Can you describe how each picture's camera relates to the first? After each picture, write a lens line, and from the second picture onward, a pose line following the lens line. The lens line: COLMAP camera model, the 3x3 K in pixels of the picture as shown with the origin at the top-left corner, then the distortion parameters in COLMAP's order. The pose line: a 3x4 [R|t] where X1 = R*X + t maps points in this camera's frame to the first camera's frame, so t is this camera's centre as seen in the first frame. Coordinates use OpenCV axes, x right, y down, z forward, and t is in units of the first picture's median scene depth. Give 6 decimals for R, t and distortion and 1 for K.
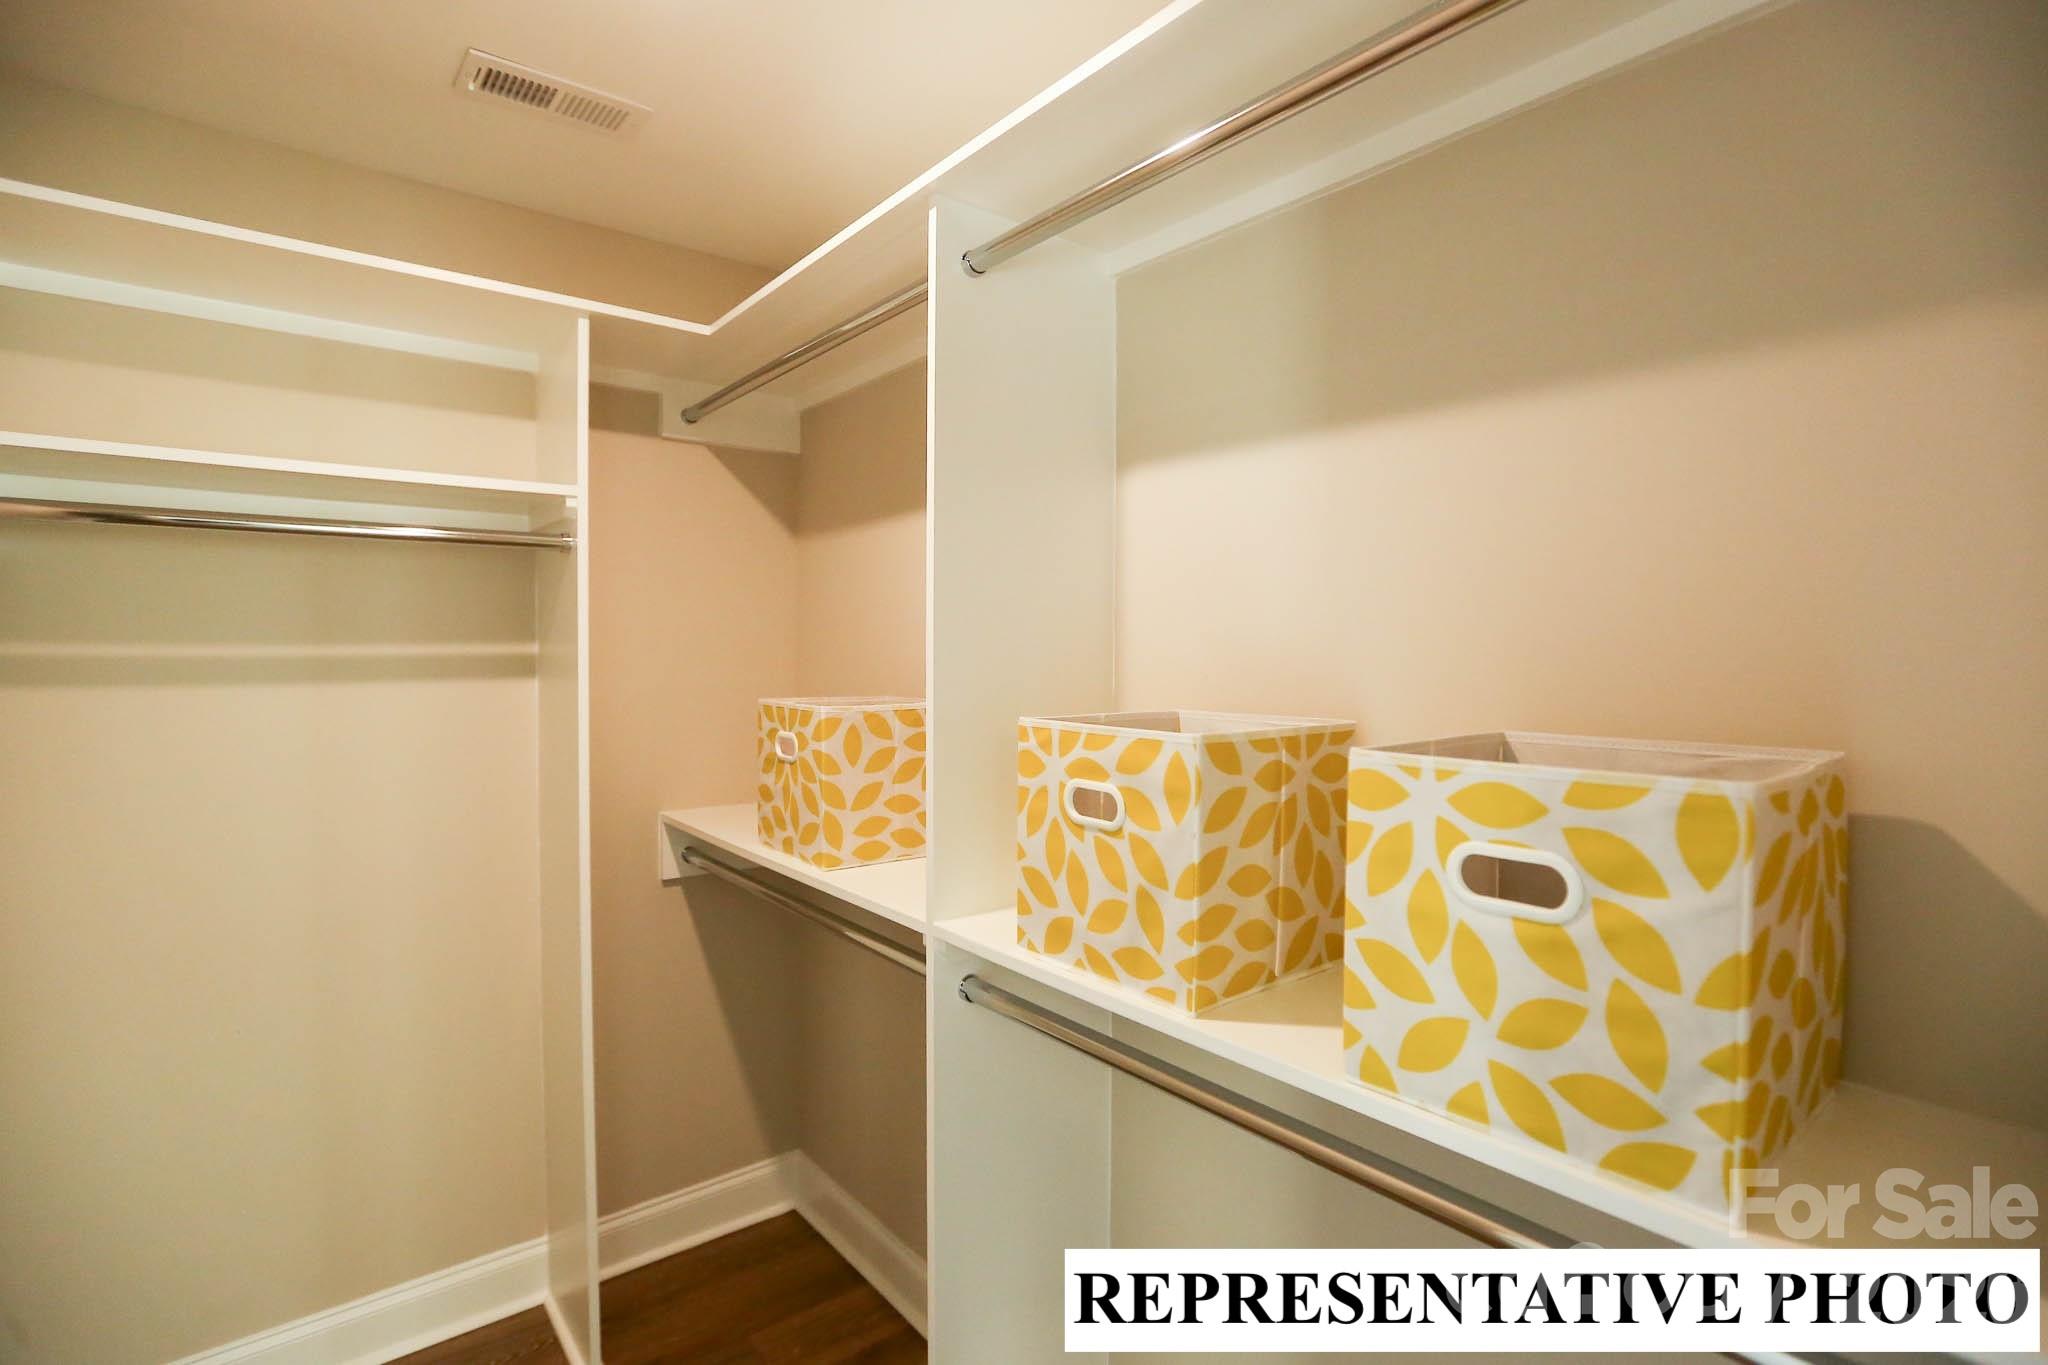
lens RADIAL K [[933.9, 0, 1025.7], [0, 933.9, 673.3], [0, 0, 1]] dist [-0.045063, 0.017135]
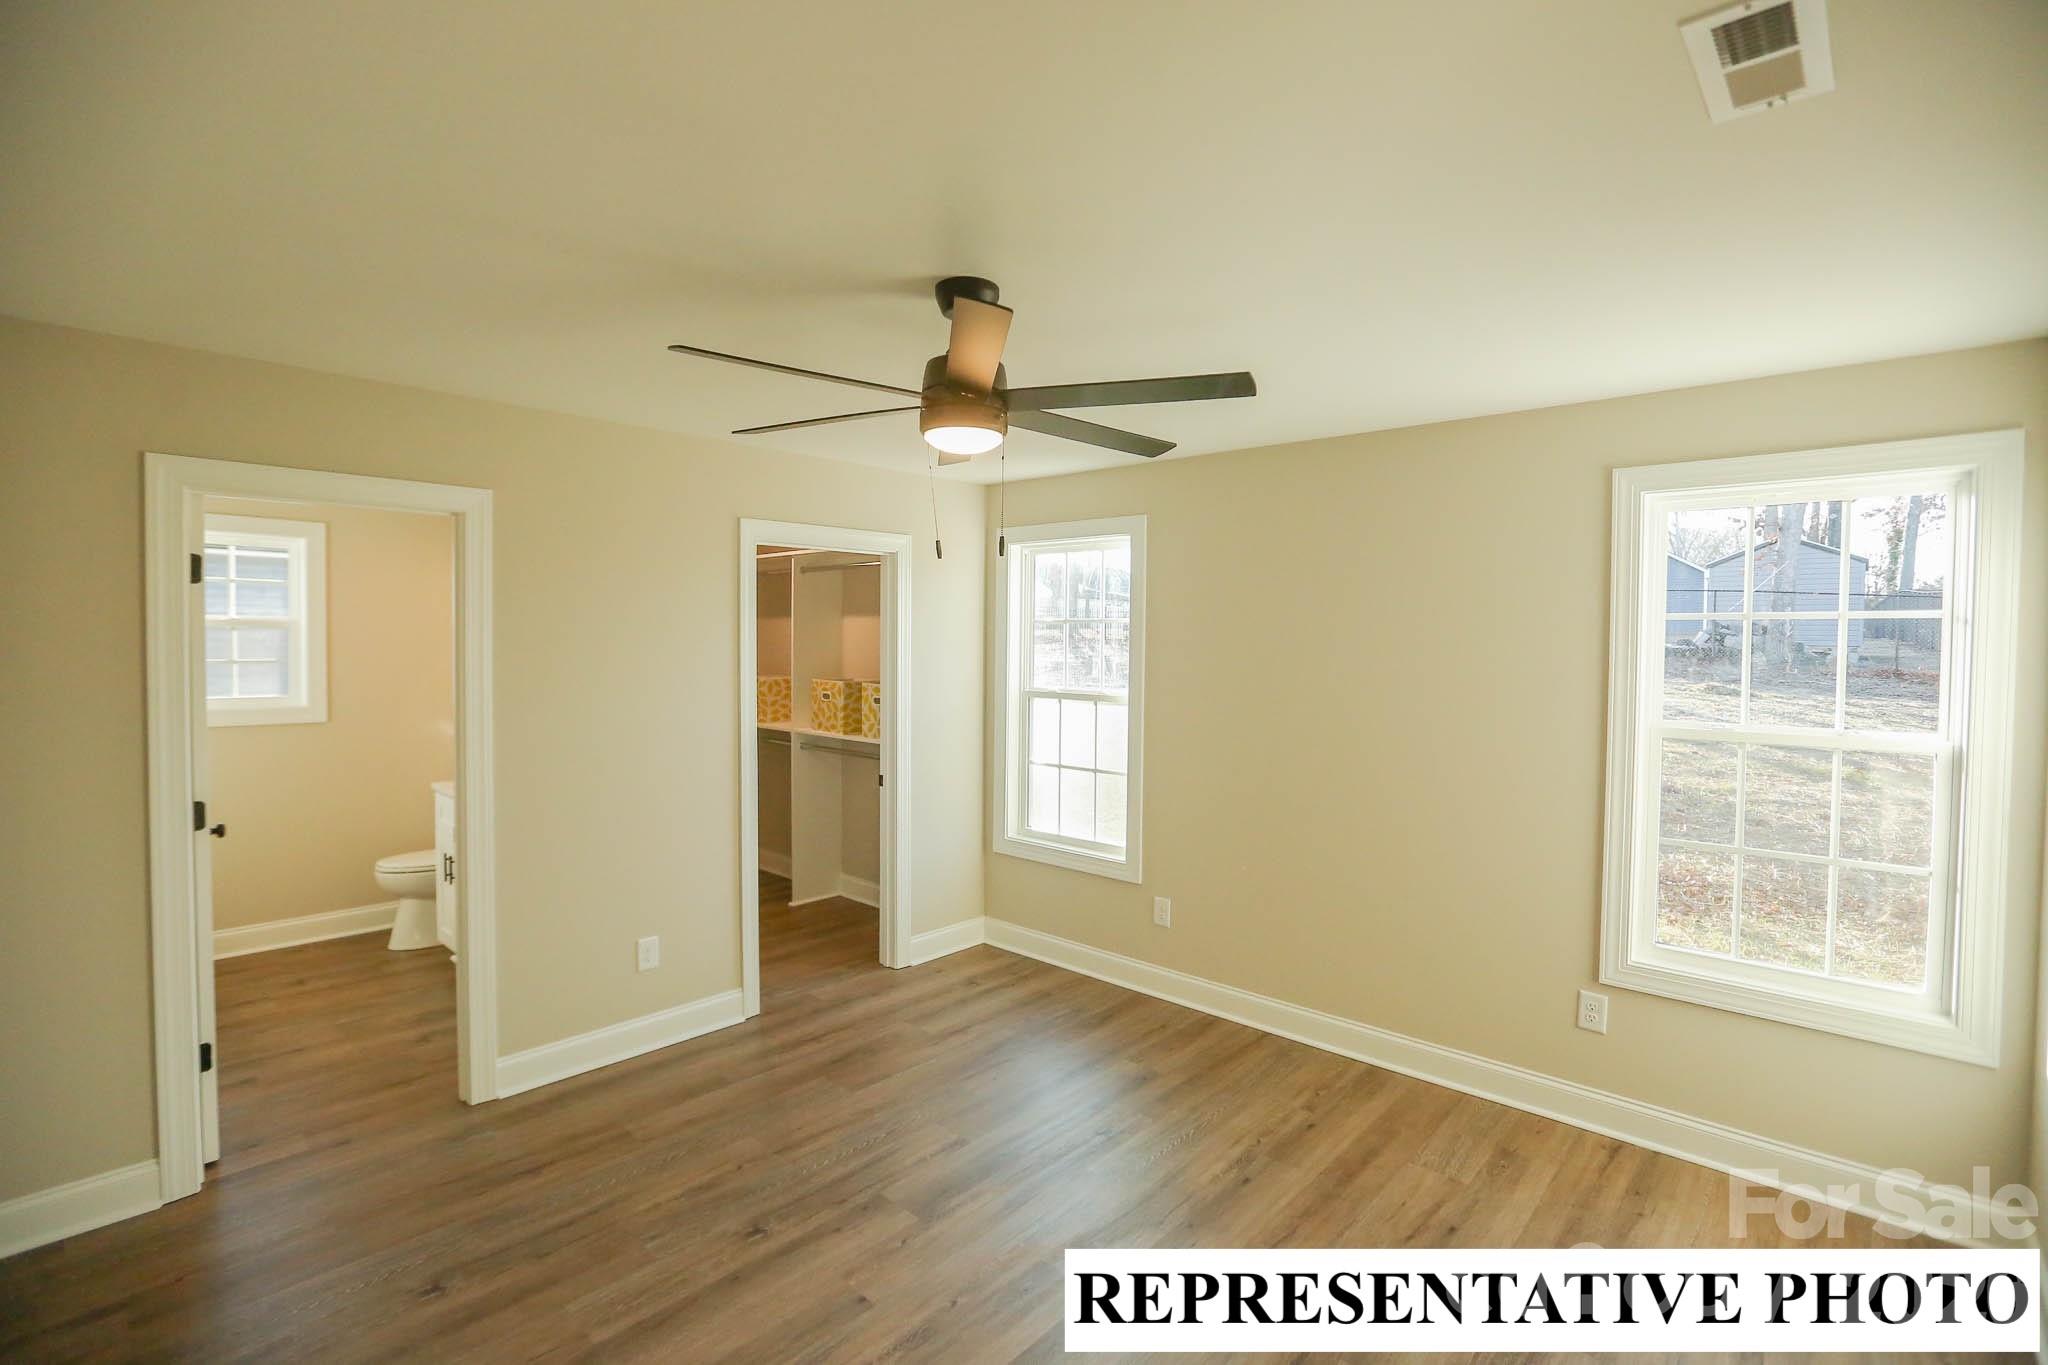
lens RADIAL K [[933.9, 0, 1025.7], [0, 933.9, 673.3], [0, 0, 1]] dist [-0.045063, 0.017135]
pose [[0.989957, 0.004839, 0.141284, 0.397910], [-0.006775, 0.999890, 0.013222, -0.050385], [-0.141205, -0.014046, 0.989881, -3.804853]]
